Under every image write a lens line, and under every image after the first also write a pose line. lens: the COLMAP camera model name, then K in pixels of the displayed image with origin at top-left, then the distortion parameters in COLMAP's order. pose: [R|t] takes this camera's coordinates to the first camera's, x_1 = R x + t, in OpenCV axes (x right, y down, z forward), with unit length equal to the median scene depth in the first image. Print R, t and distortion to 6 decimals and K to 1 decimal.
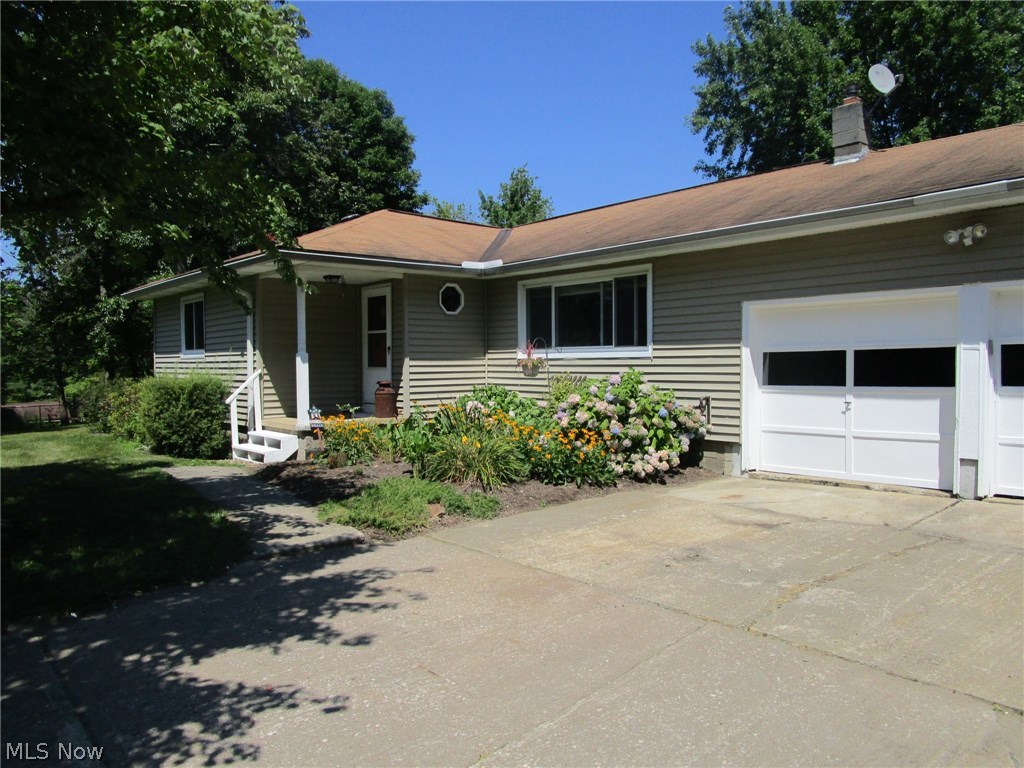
lens RADIAL K [[723.4, 0, 503.3], [0, 723.4, 380.1], [0, 0, 1]] dist [-0.027019, 0.007165]
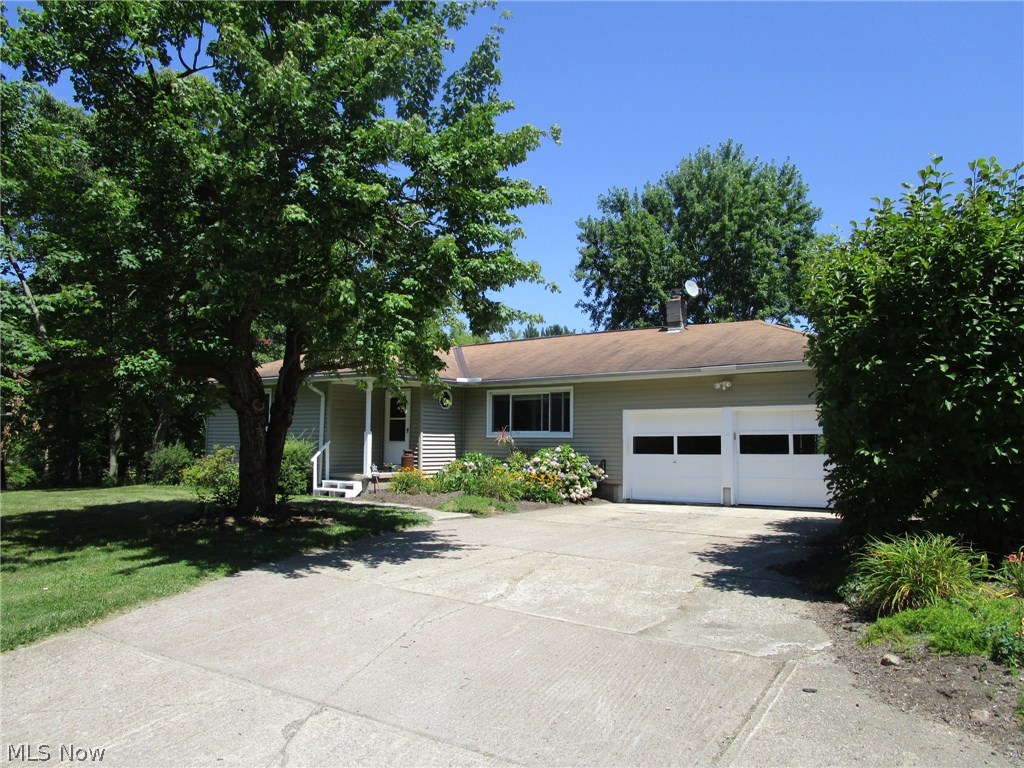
lens RADIAL K [[723.4, 0, 518.2], [0, 723.4, 383.5], [0, 0, 1]] dist [-0.027019, 0.007165]
pose [[0.975394, 0.037022, 0.217340, -0.301640], [-0.013678, 0.994063, -0.107947, 0.026808], [-0.220046, 0.102318, 0.970109, -0.678195]]
